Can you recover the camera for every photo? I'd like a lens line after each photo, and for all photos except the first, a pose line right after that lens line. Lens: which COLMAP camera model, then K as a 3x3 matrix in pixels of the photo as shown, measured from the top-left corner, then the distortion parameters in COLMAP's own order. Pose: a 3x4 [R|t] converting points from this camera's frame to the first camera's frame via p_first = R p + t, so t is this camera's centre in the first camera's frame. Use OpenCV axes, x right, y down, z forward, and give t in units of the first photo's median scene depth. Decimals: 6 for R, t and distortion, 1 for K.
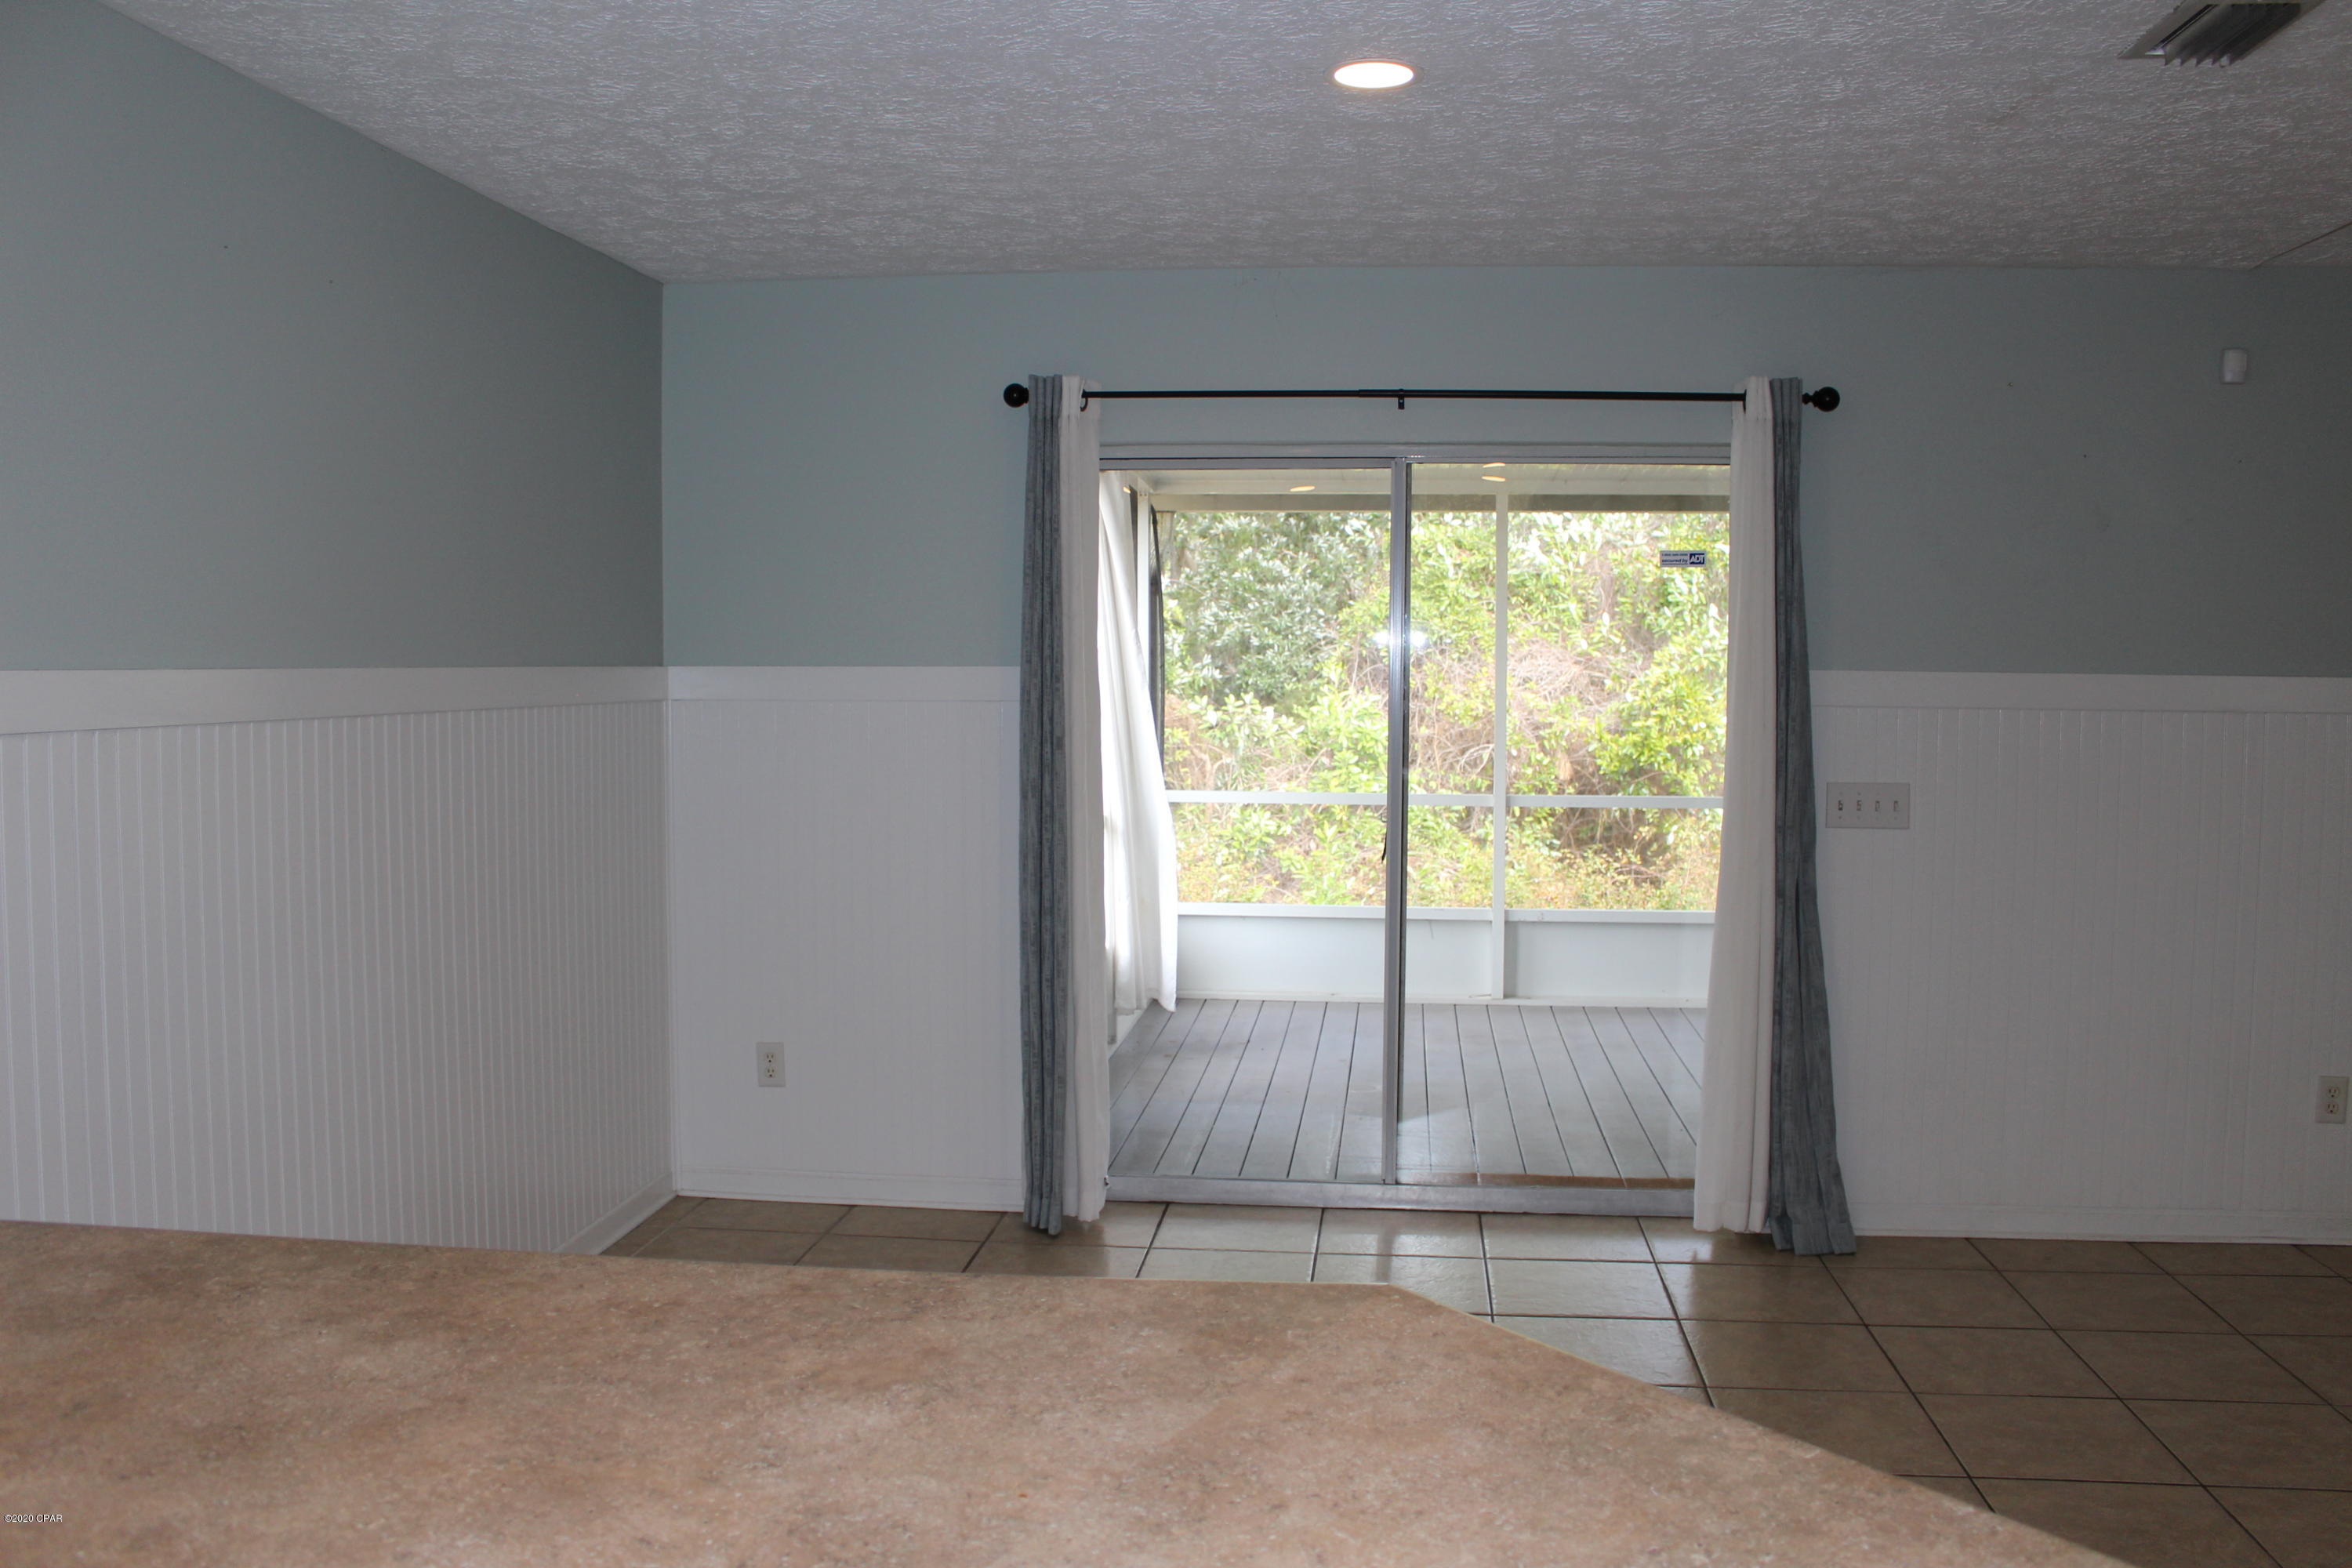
lens RADIAL K [[2003.9, 0, 1176.0], [0, 2003.9, 784.0], [0, 0, 1]] dist [-0.175286, 0.173126]
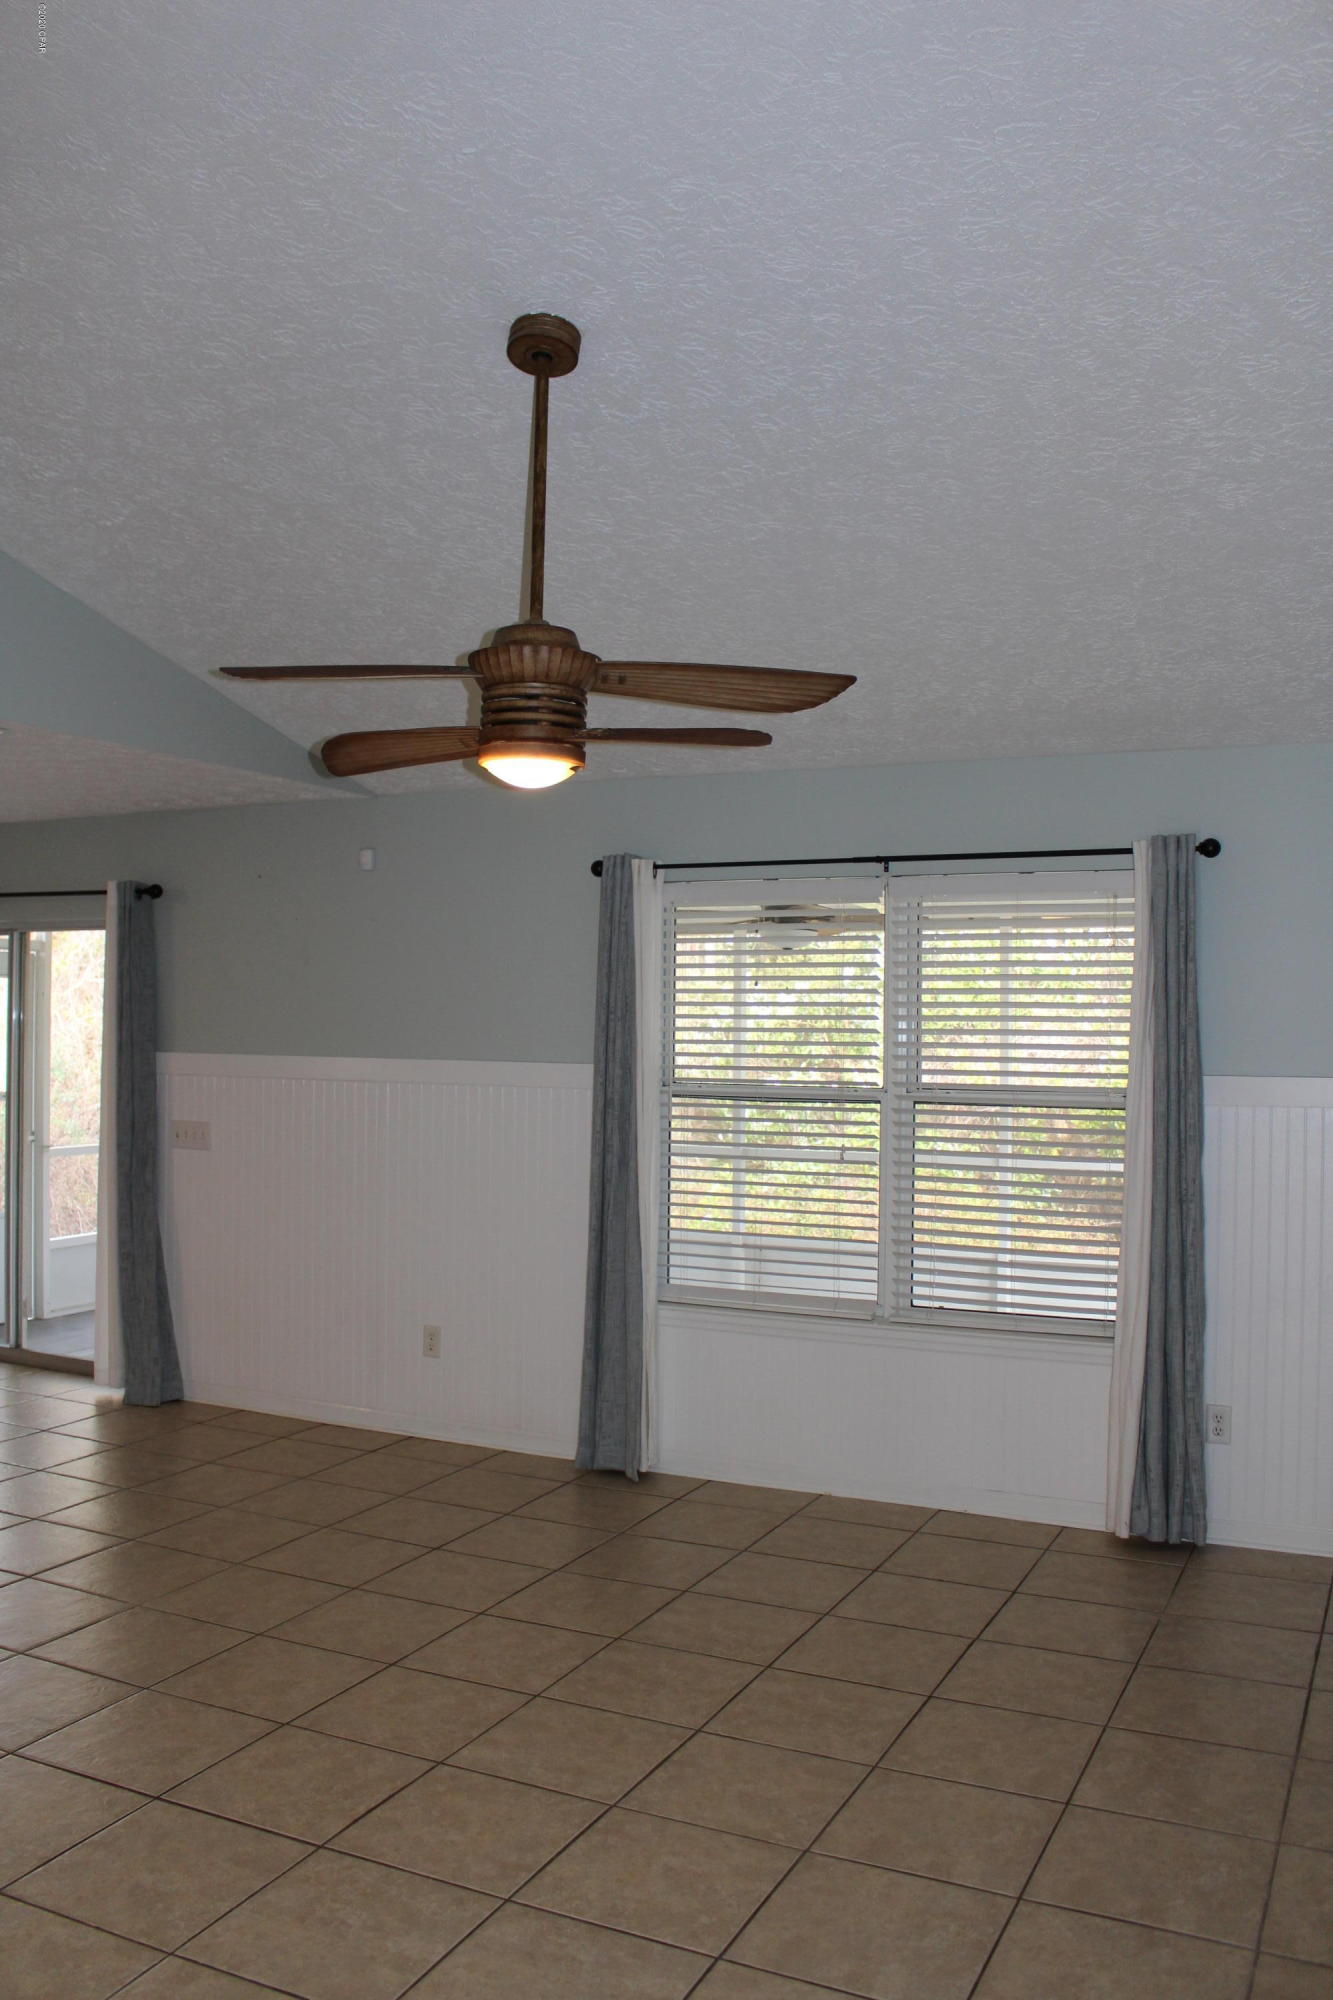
lens RADIAL K [[1620.2, 0, 659.9], [0, 1620.2, 1034.3], [0, 0, 1]] dist [-0.154512, 0.126127]
pose [[0.941583, 0.008135, -0.336683, 0.342215], [-0.035654, 0.996498, -0.075633, 0.004256], [0.334888, 0.083219, 0.938576, -0.038348]]
